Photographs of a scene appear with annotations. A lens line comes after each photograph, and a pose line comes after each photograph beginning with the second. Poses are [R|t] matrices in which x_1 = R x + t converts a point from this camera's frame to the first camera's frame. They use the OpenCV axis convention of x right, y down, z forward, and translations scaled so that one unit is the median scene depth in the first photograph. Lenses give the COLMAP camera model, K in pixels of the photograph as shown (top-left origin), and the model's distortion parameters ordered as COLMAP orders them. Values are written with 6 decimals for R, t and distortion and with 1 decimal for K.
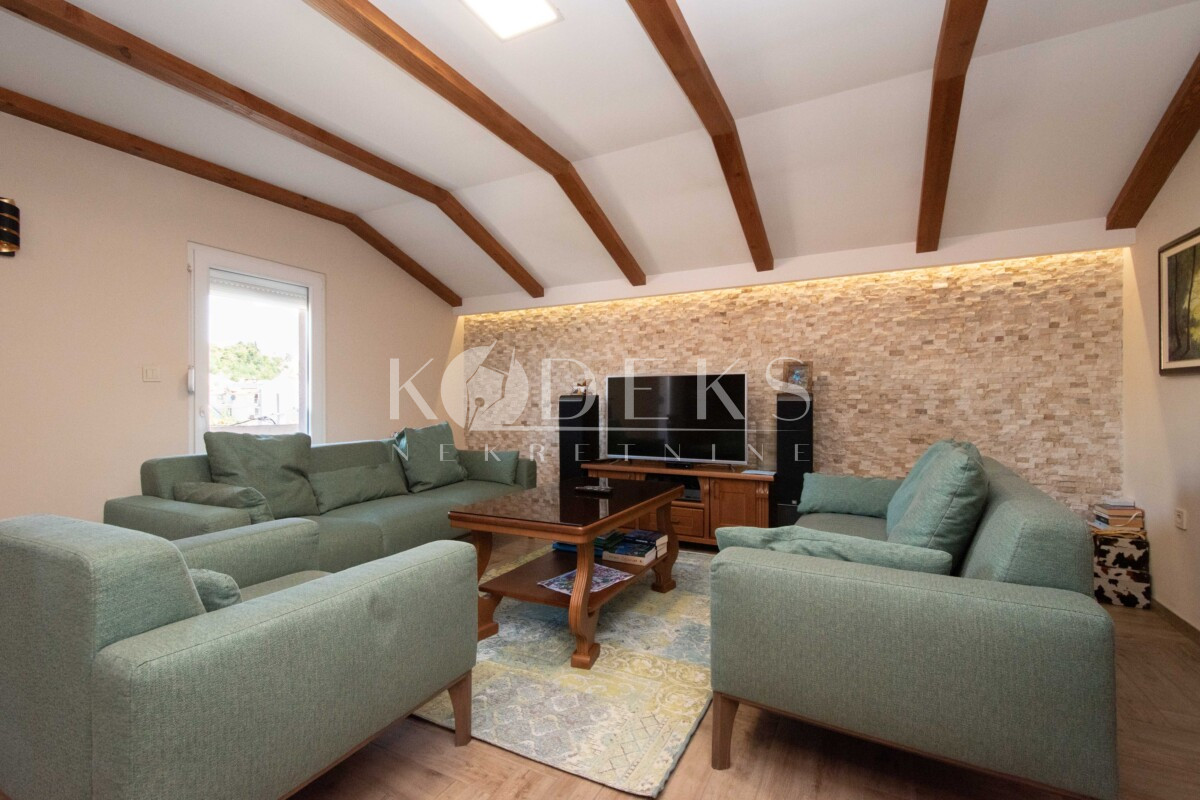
lens RADIAL K [[526.9, 0, 600.0], [0, 526.9, 400.0], [0, 0, 1]] dist [0.004840, 0.000600]
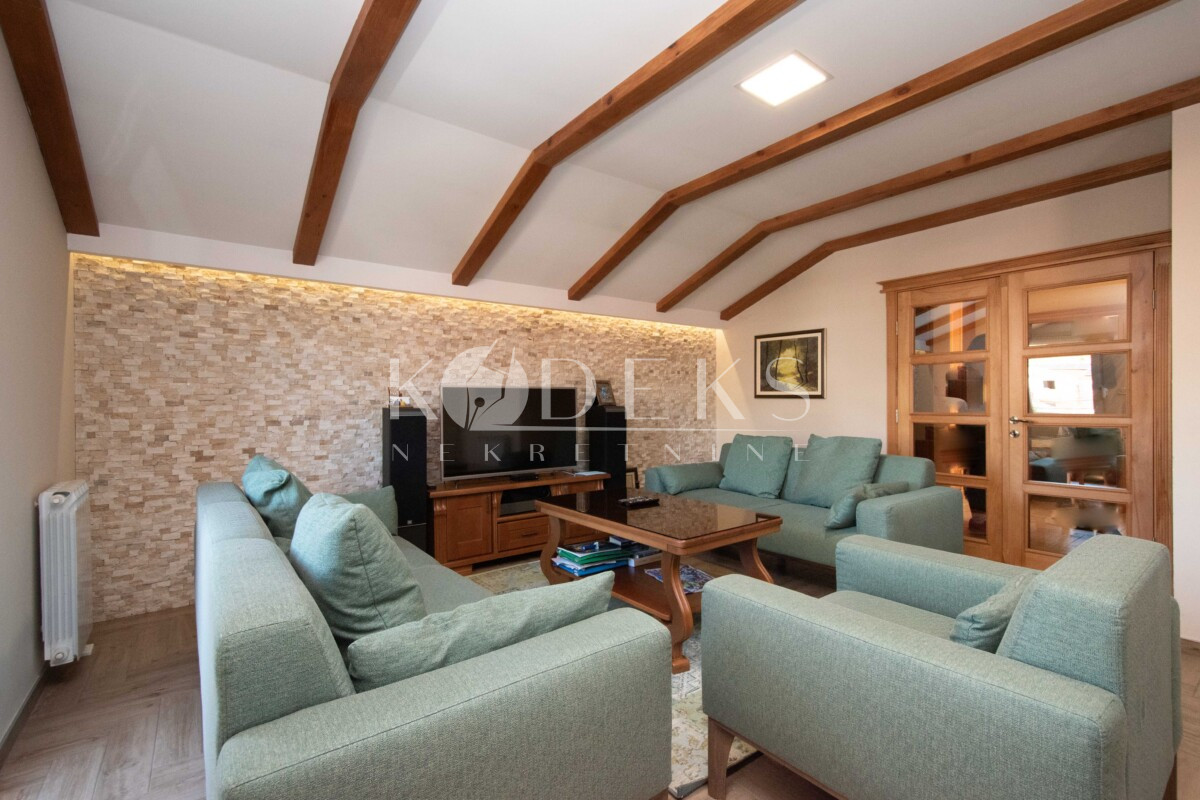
lens RADIAL K [[526.9, 0, 600.0], [0, 526.9, 400.0], [0, 0, 1]] dist [0.004840, 0.000600]
pose [[0.428525, 0.007543, 0.903498, -0.644379], [0.005907, 0.999920, -0.011149, -0.010366], [-0.903511, 0.010115, 0.428446, 0.408903]]
